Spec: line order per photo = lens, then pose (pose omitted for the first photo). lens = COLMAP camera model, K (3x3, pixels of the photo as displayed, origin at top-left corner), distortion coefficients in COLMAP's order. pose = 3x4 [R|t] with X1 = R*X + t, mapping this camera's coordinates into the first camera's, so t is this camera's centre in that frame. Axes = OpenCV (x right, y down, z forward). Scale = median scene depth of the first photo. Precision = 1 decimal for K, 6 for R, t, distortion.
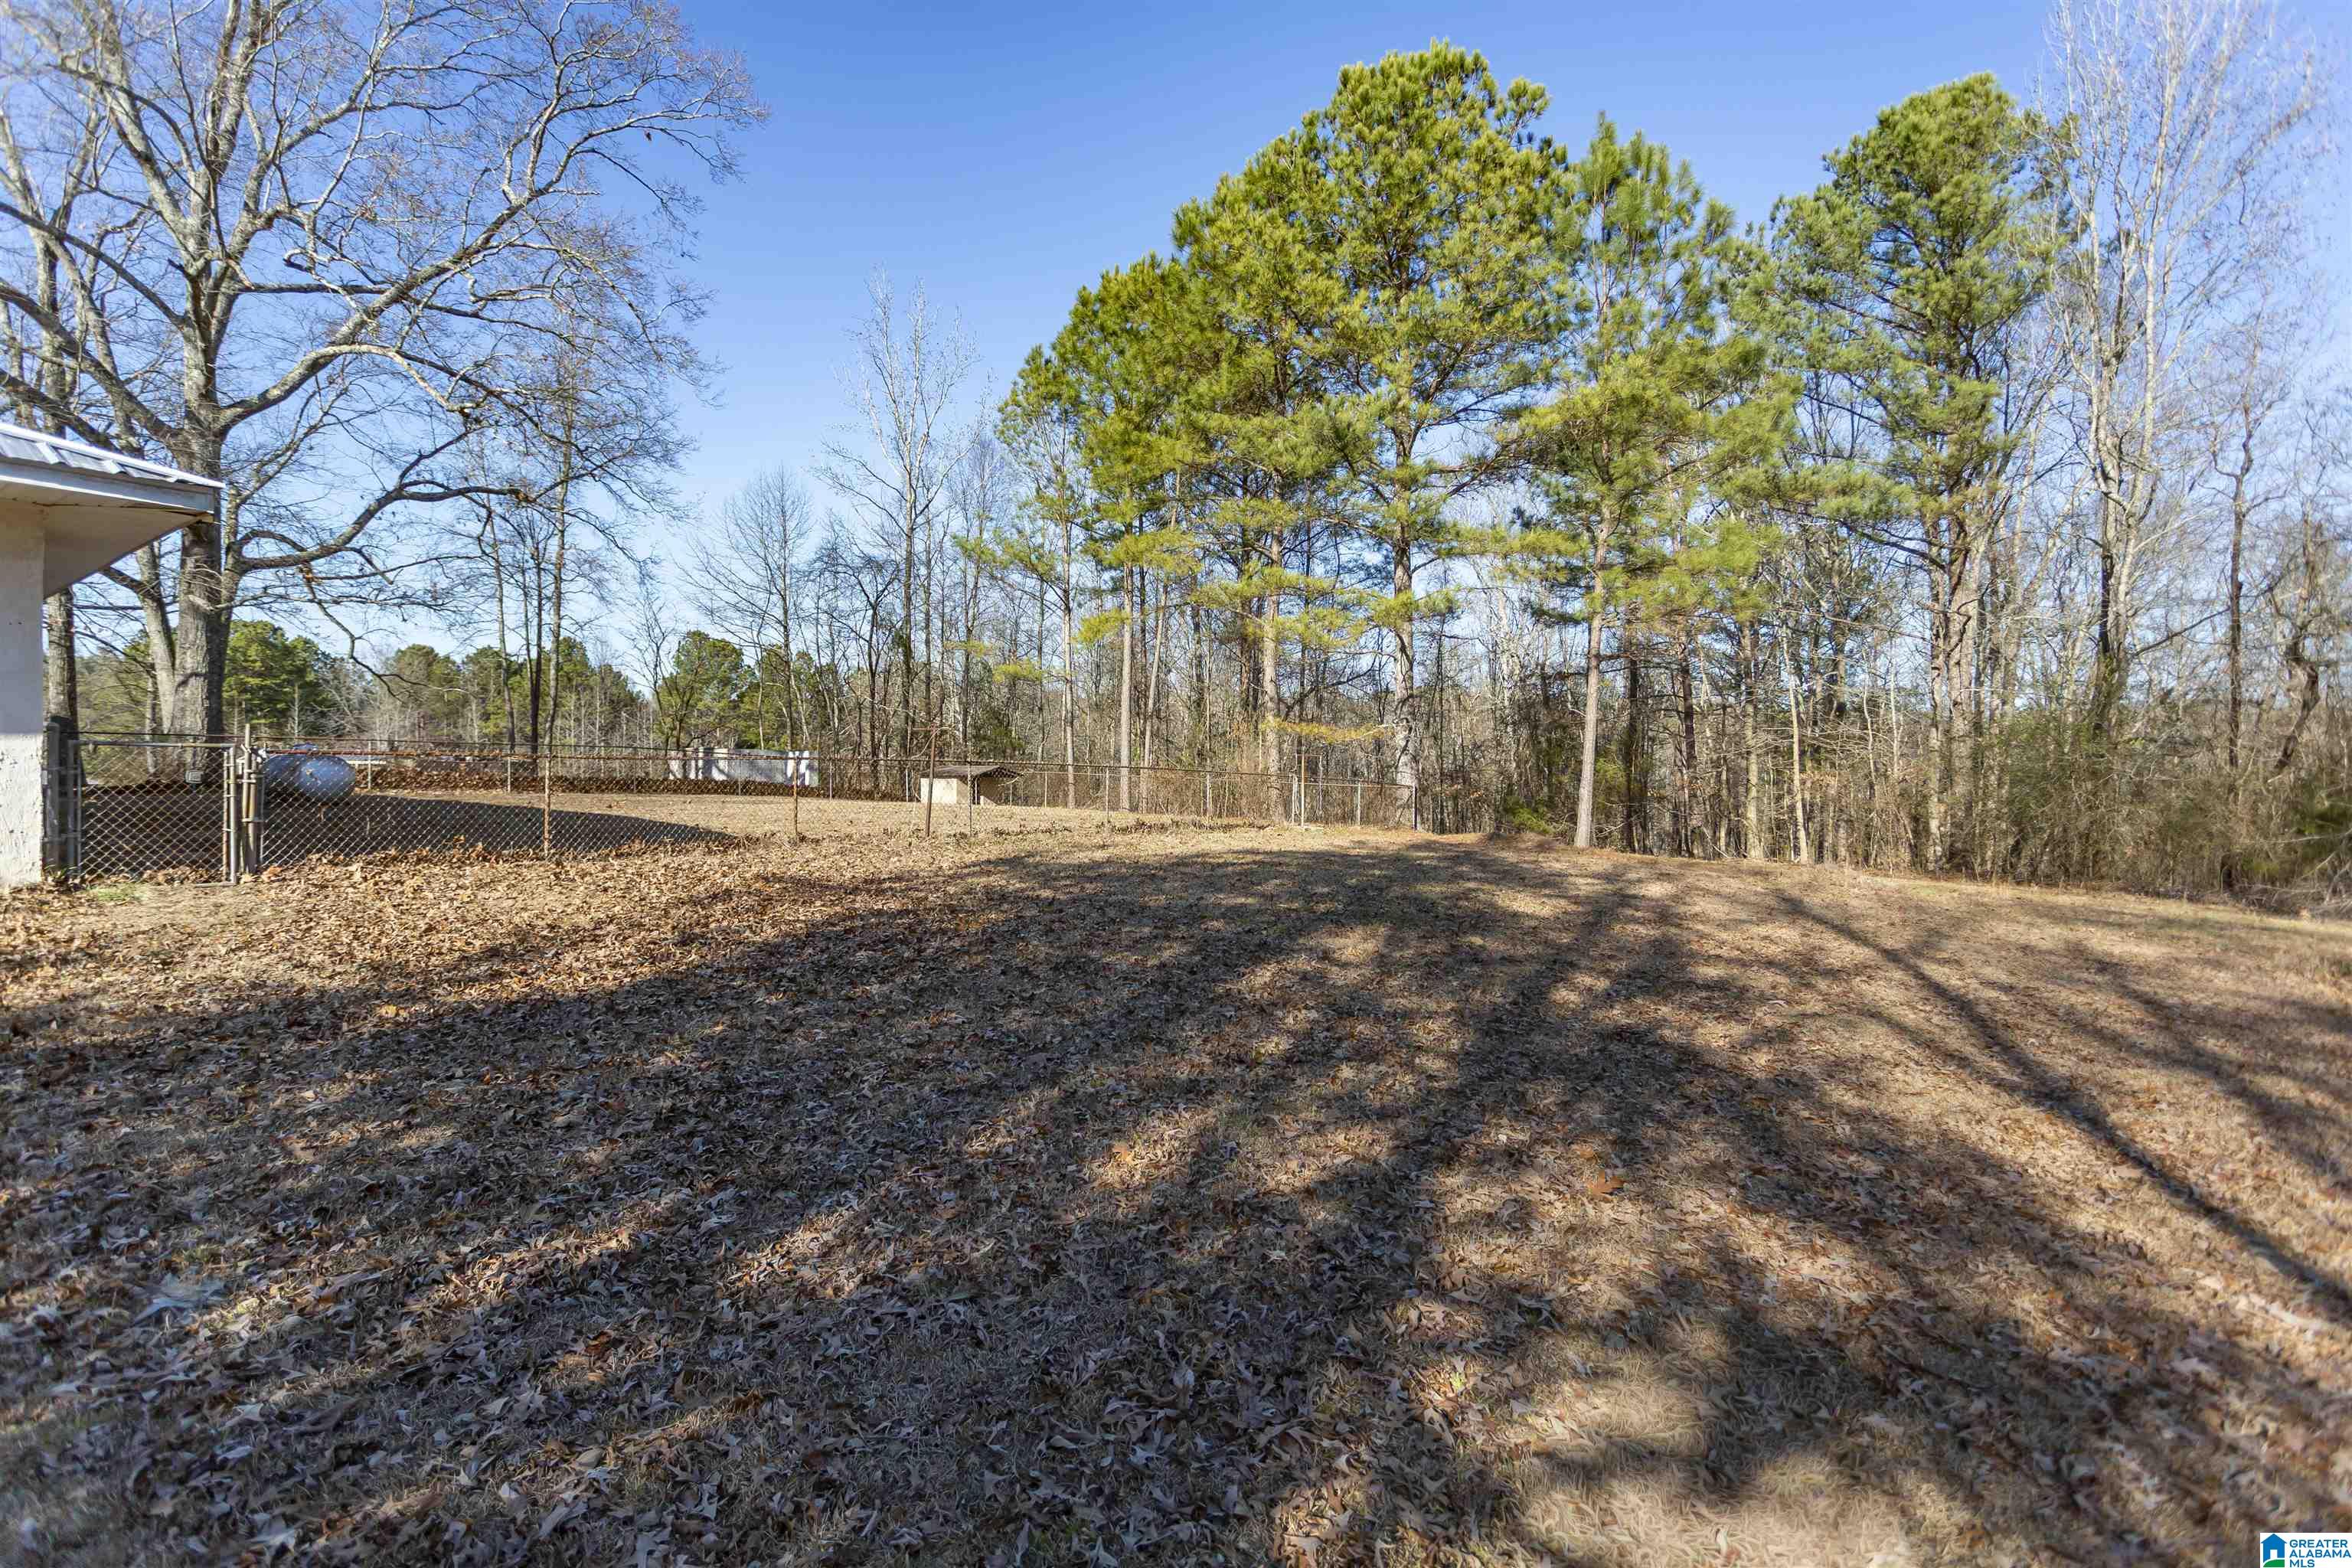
lens RADIAL K [[1097.7, 0, 1181.6], [0, 1097.7, 779.3], [0, 0, 1]] dist [0.001889, 0.000960]
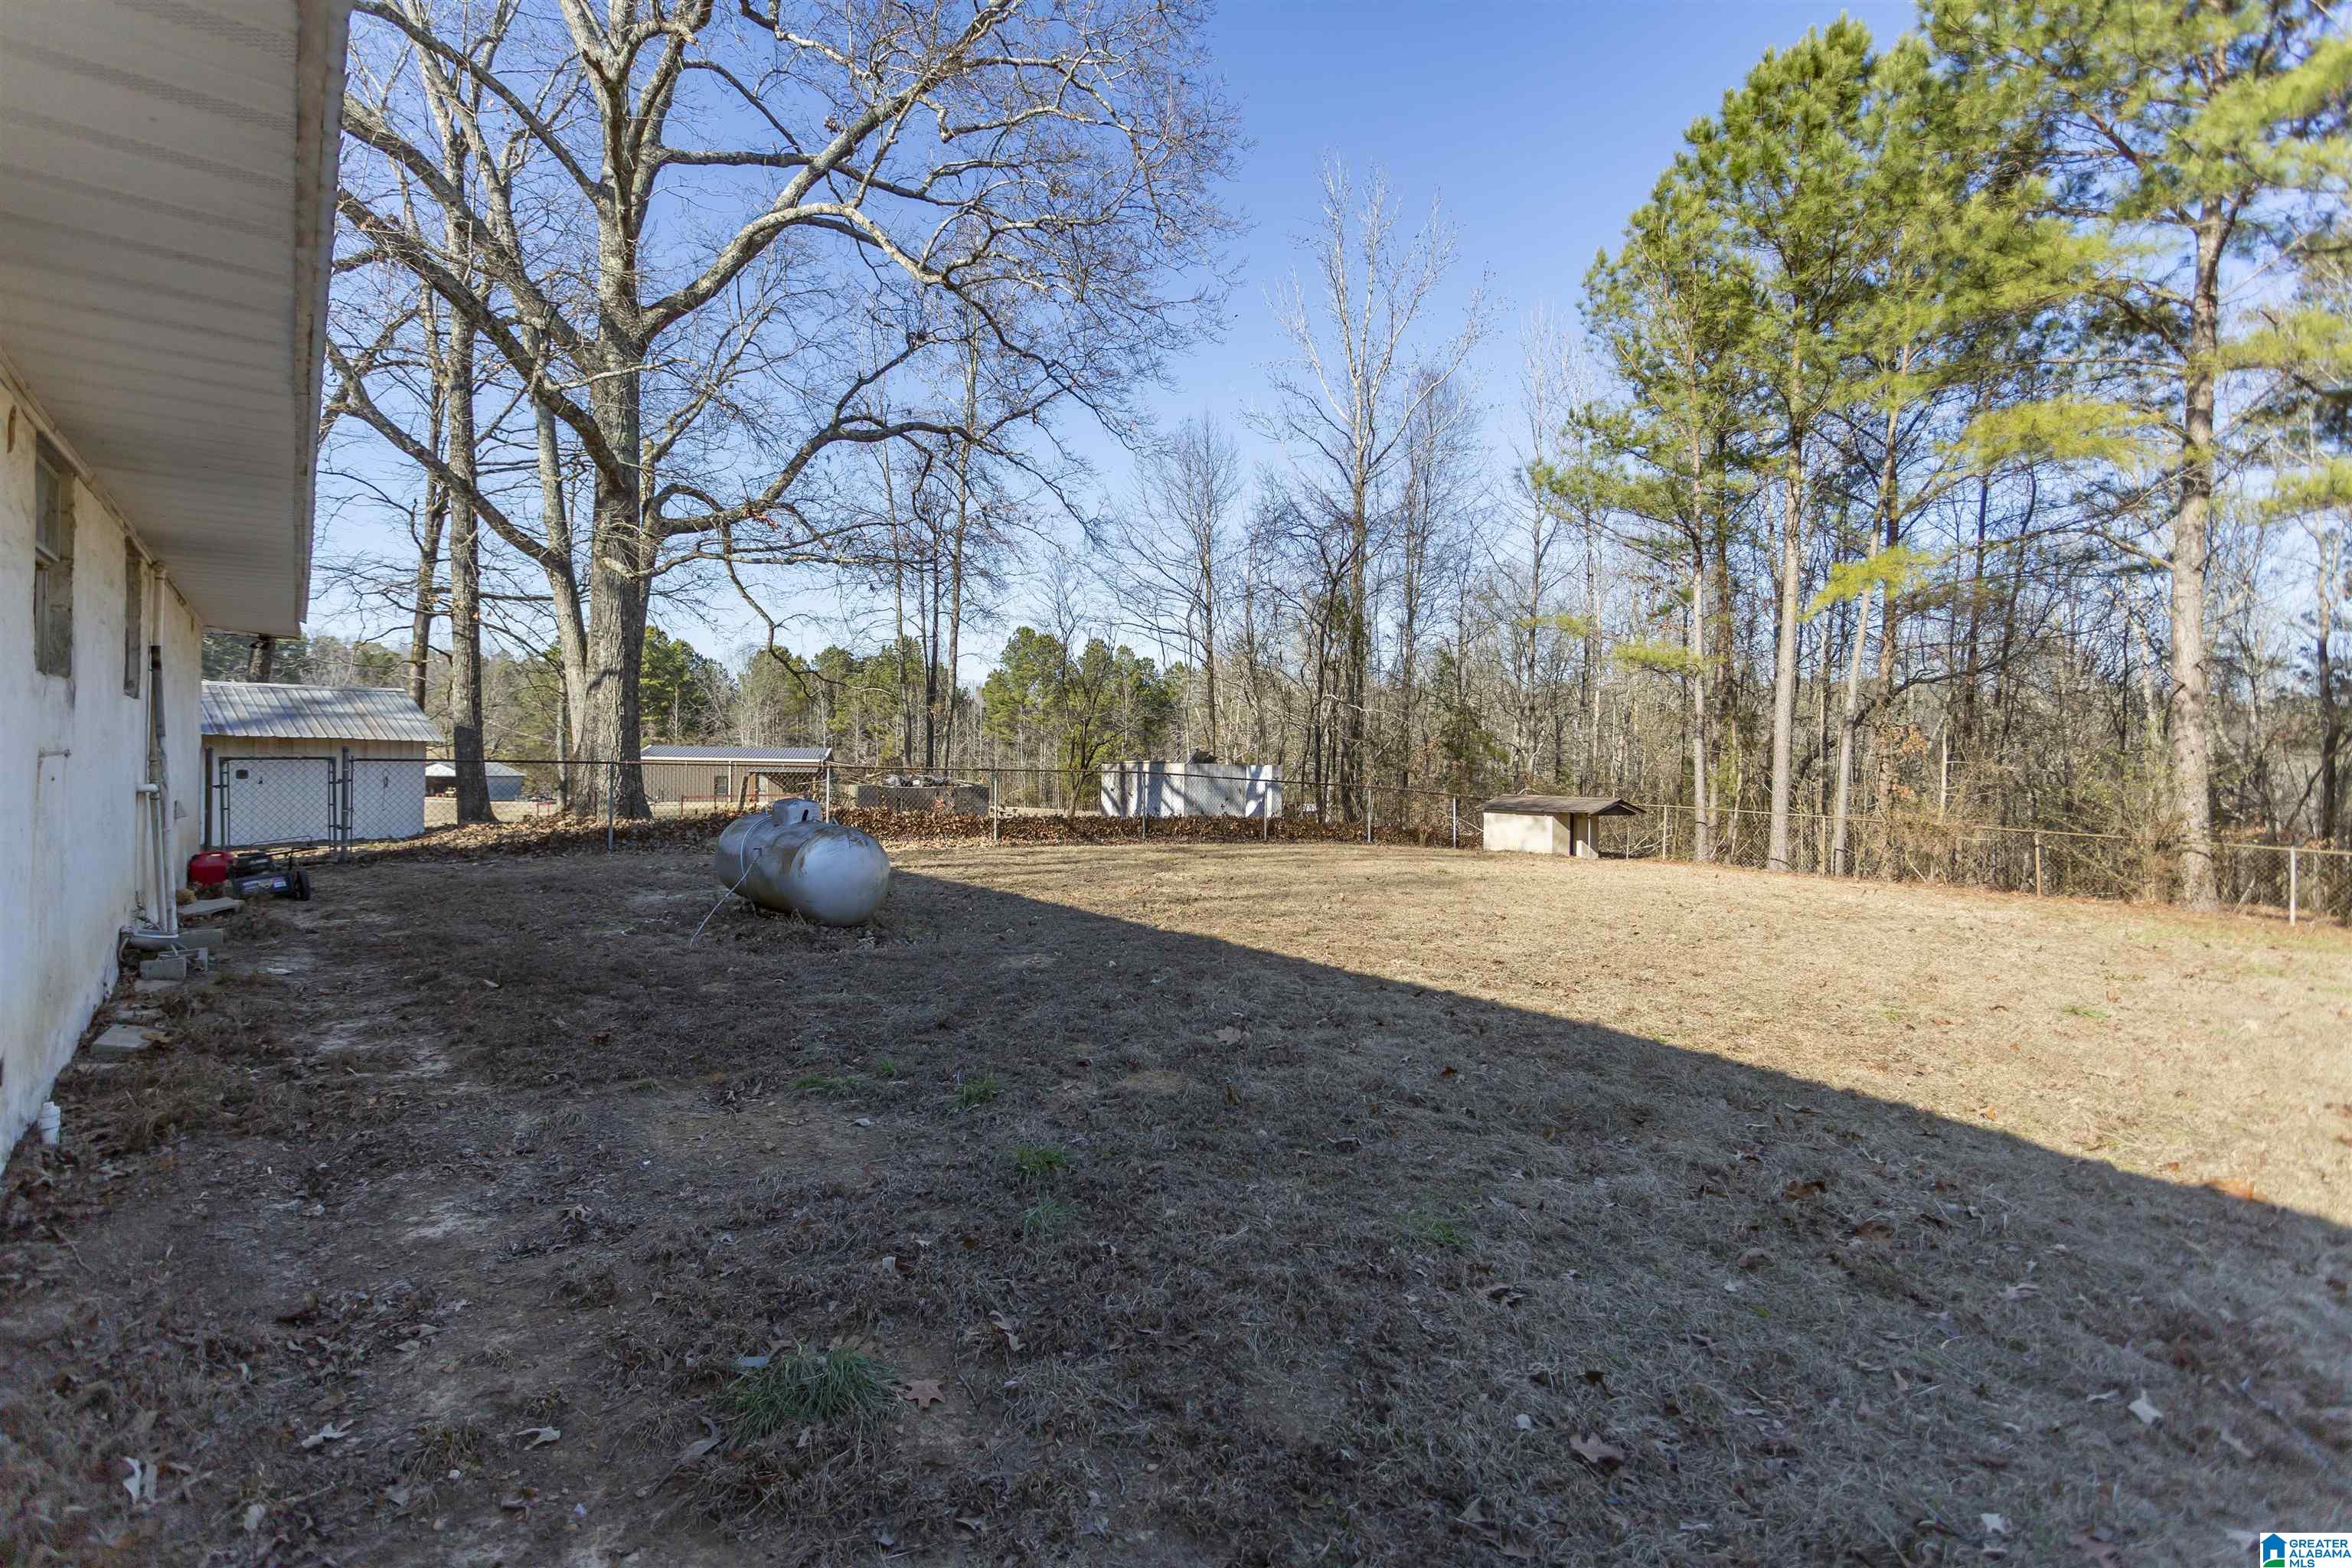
lens RADIAL K [[1097.7, 0, 1181.6], [0, 1097.7, 779.3], [0, 0, 1]] dist [0.001889, 0.000960]
pose [[0.970972, 0.013019, -0.238838, -0.296832], [-0.011616, 0.999906, 0.007283, -0.028480], [0.238910, -0.004297, 0.971032, 0.321785]]
